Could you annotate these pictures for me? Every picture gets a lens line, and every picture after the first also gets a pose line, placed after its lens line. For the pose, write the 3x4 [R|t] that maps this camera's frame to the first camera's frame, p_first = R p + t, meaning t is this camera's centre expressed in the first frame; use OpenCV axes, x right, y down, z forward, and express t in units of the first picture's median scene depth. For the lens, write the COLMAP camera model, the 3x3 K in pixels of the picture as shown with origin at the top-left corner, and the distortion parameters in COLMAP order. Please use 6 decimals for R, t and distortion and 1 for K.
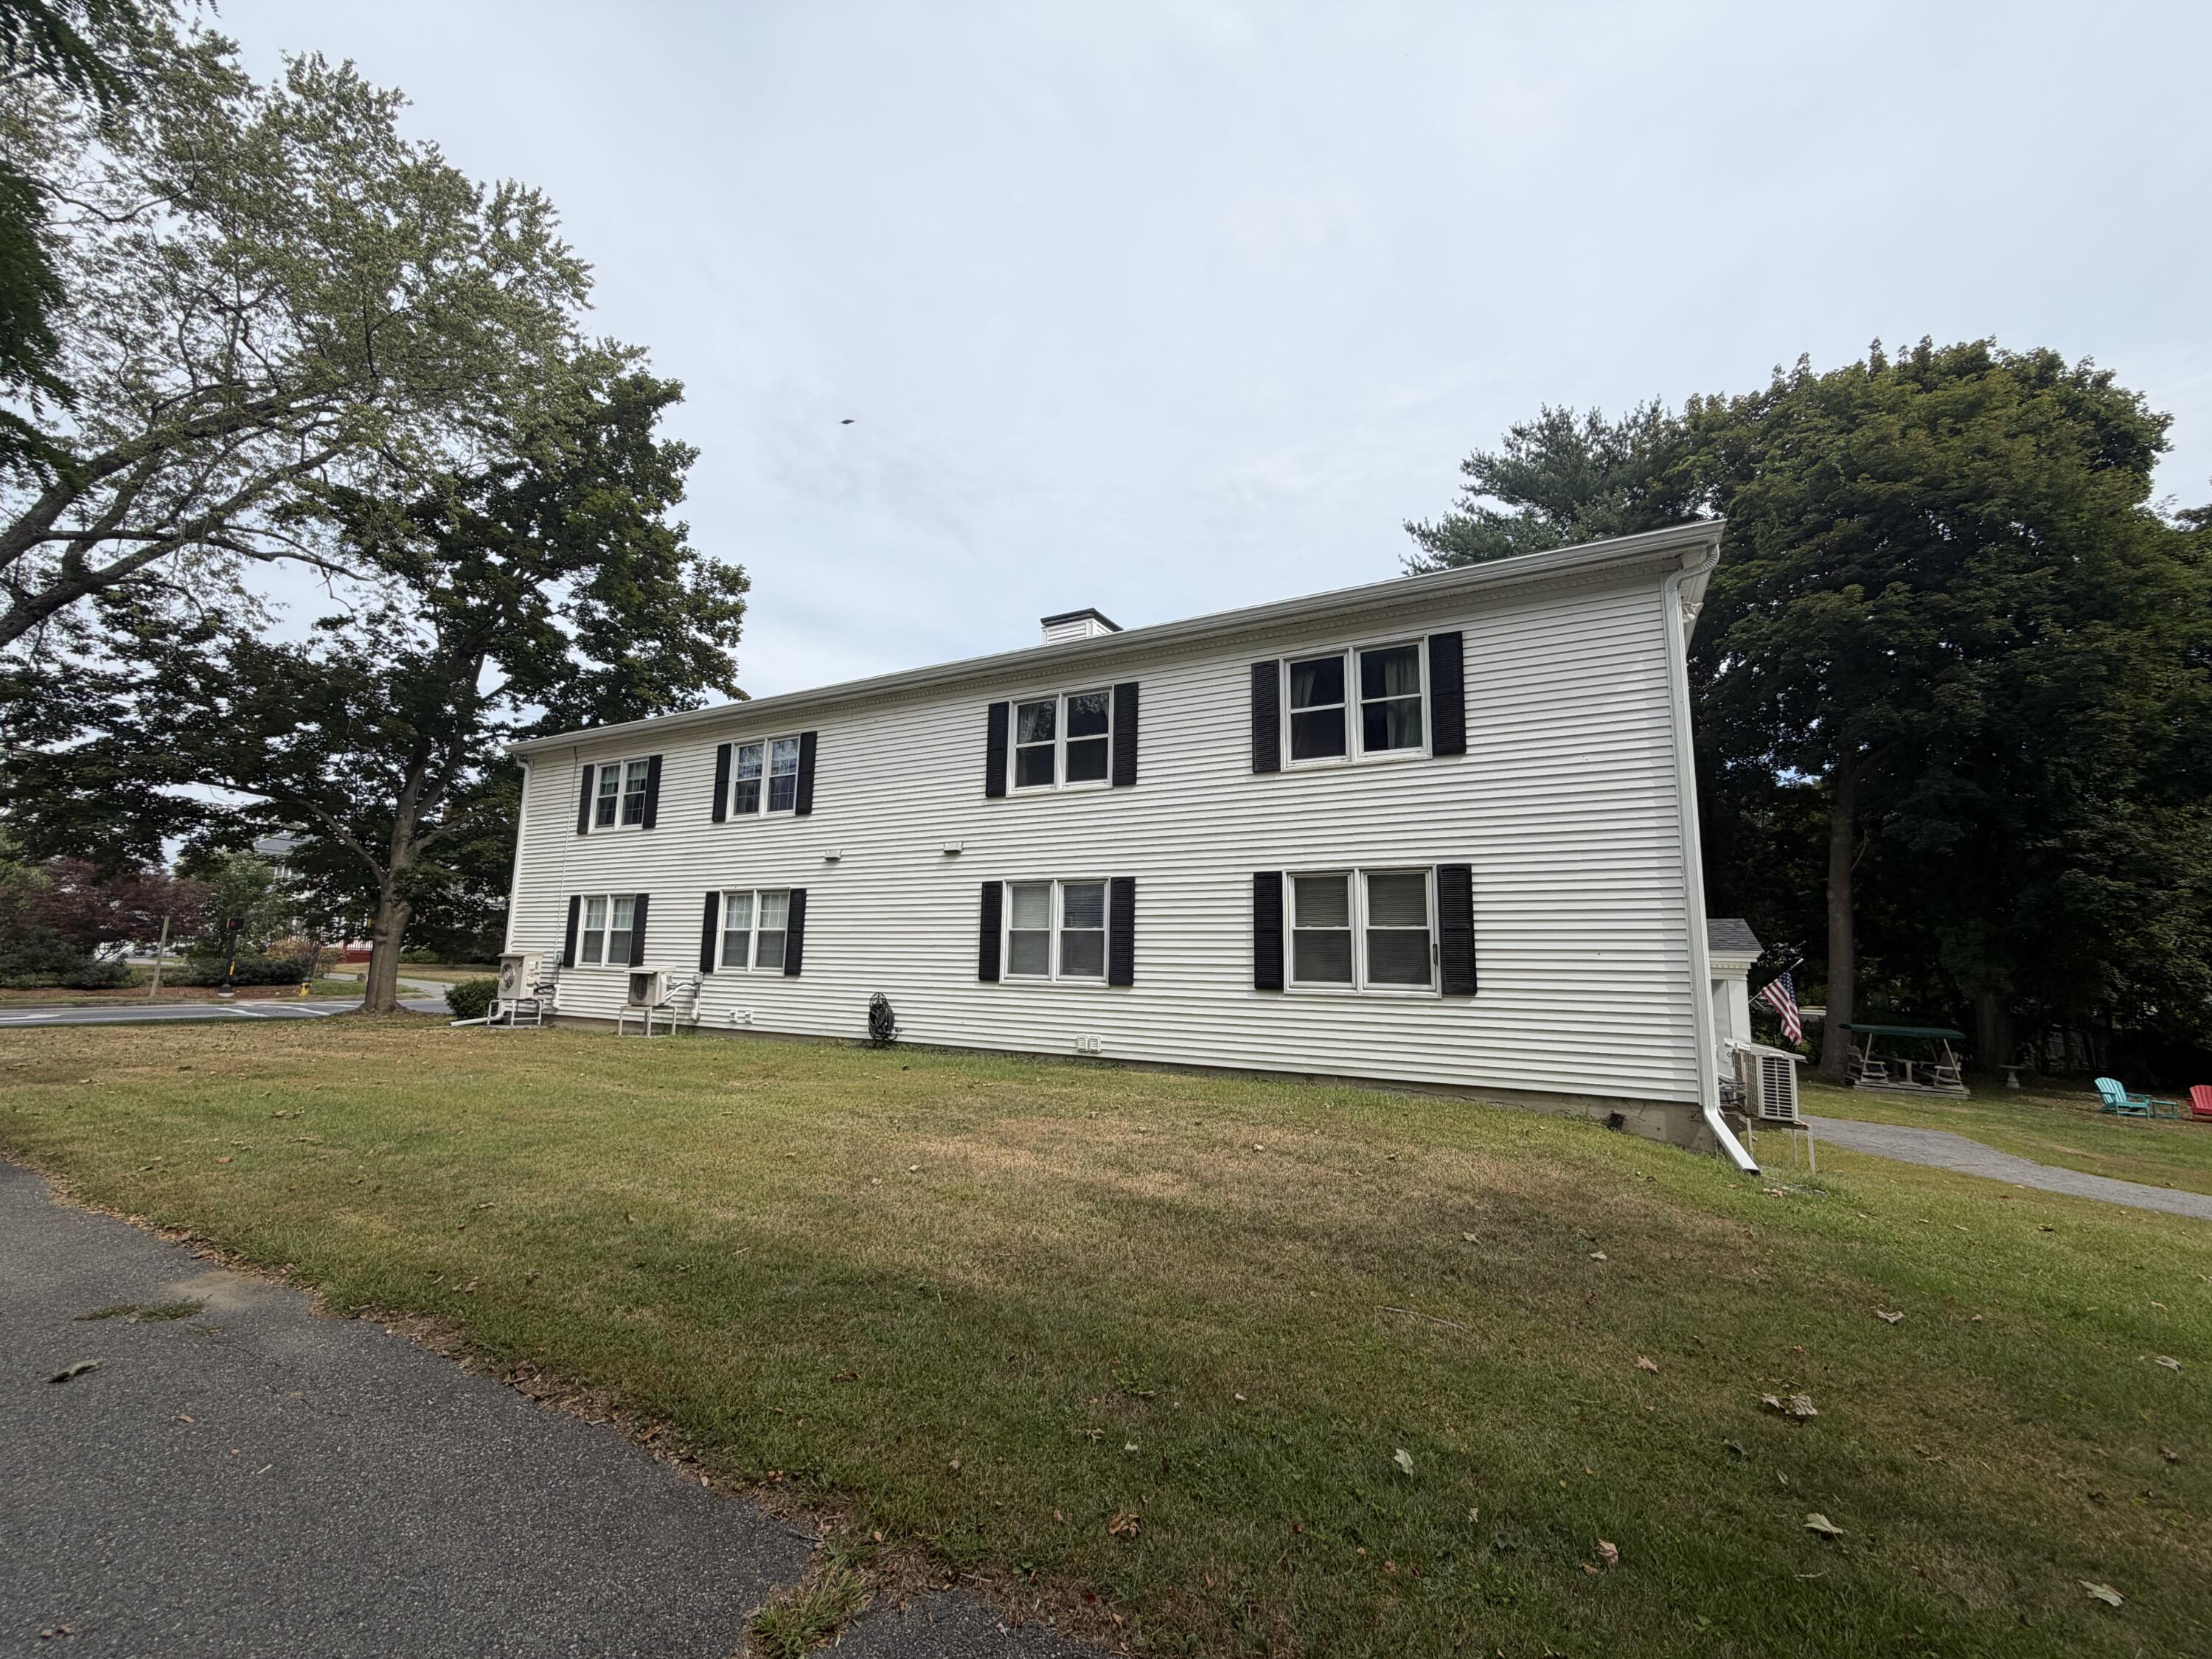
lens RADIAL K [[885.7, 0, 1027.9], [0, 885.7, 896.8], [0, 0, 1]] dist [-0.000660, -0.000204]
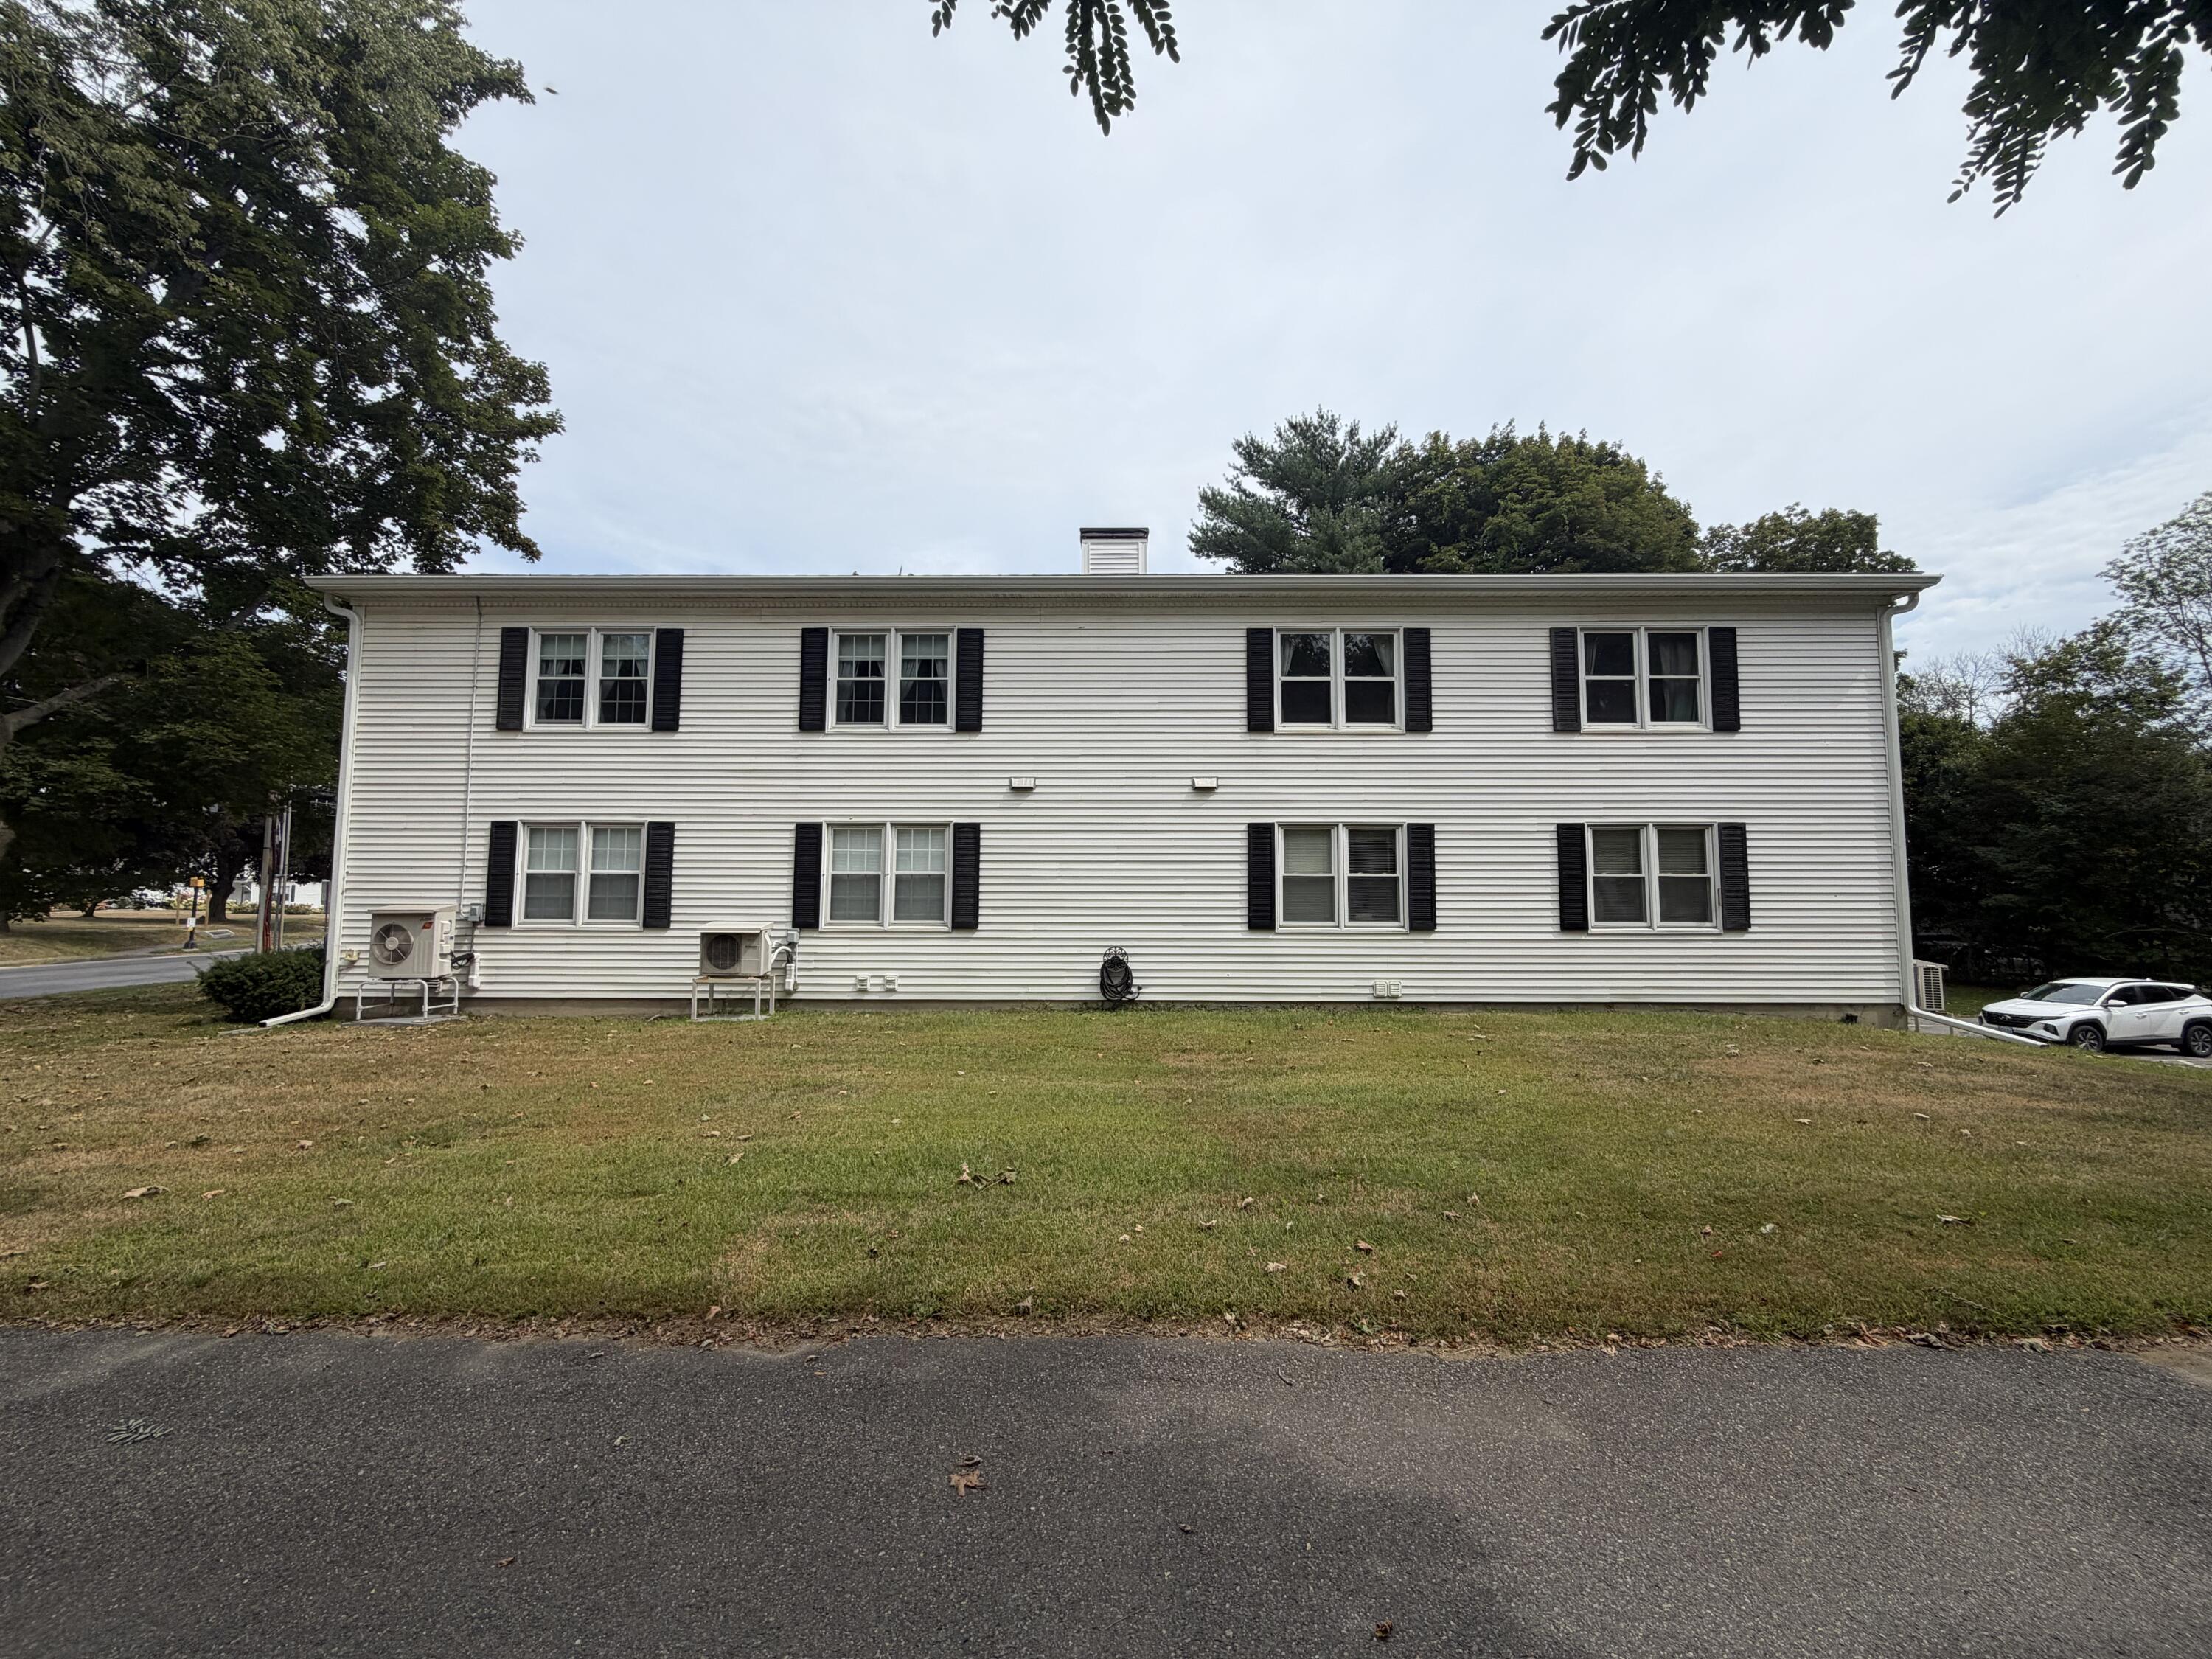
lens RADIAL K [[885.7, 0, 1255.5], [0, 885.7, 911.0], [0, 0, 1]] dist [-0.000660, -0.000204]
pose [[0.873524, -0.016505, 0.486501, -0.501198], [-0.021983, 0.997068, 0.073297, 0.006582], [-0.486284, -0.074721, 0.870600, 0.185249]]
